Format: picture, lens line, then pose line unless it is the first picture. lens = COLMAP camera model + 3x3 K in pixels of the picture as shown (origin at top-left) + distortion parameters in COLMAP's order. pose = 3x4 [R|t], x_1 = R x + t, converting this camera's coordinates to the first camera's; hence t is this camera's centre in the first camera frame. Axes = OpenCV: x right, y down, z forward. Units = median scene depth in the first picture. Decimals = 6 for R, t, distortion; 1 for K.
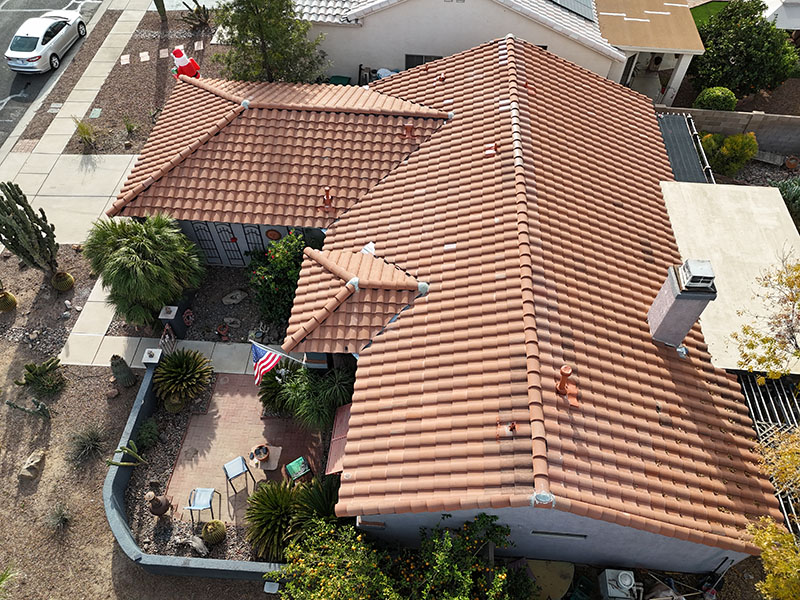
lens RADIAL K [[586.6, 0, 400.0], [0, 586.6, 300.0], [0, 0, 1]] dist [0.067894, -0.058319]
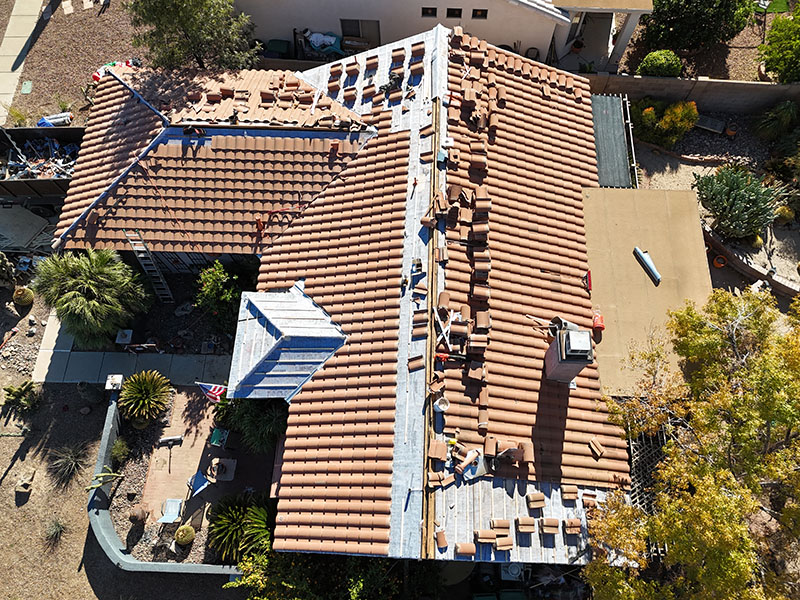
lens RADIAL K [[586.6, 0, 400.0], [0, 586.6, 300.0], [0, 0, 1]] dist [0.067894, -0.058319]
pose [[0.999221, -0.039434, -0.001603, 0.135120], [0.038500, 0.965022, 0.259326, -0.342984], [-0.008680, -0.259186, 0.965788, -0.045757]]
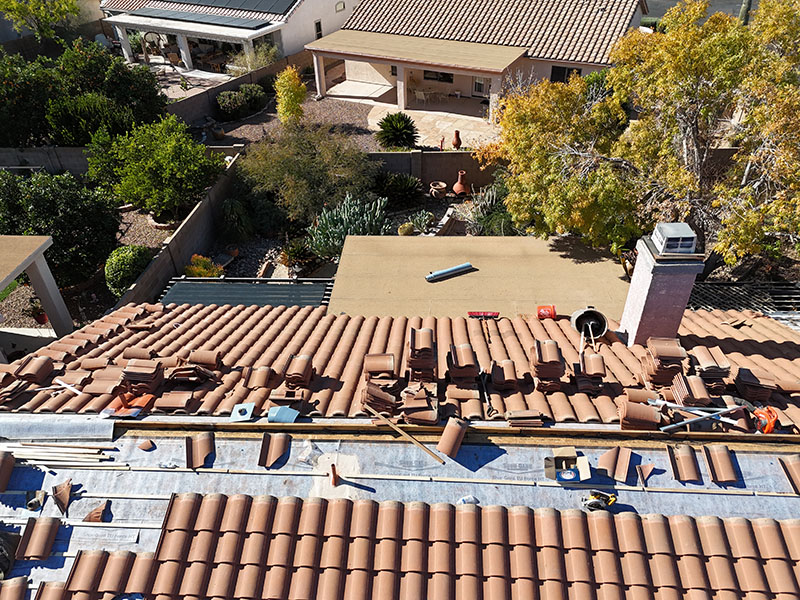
lens RADIAL K [[586.6, 0, 400.0], [0, 586.6, 300.0], [0, 0, 1]] dist [0.067894, -0.058319]
pose [[-0.027740, -0.595306, 0.803020, -0.118778], [0.811660, 0.455486, 0.365706, -0.458809], [-0.583472, 0.661924, 0.470550, 0.731821]]
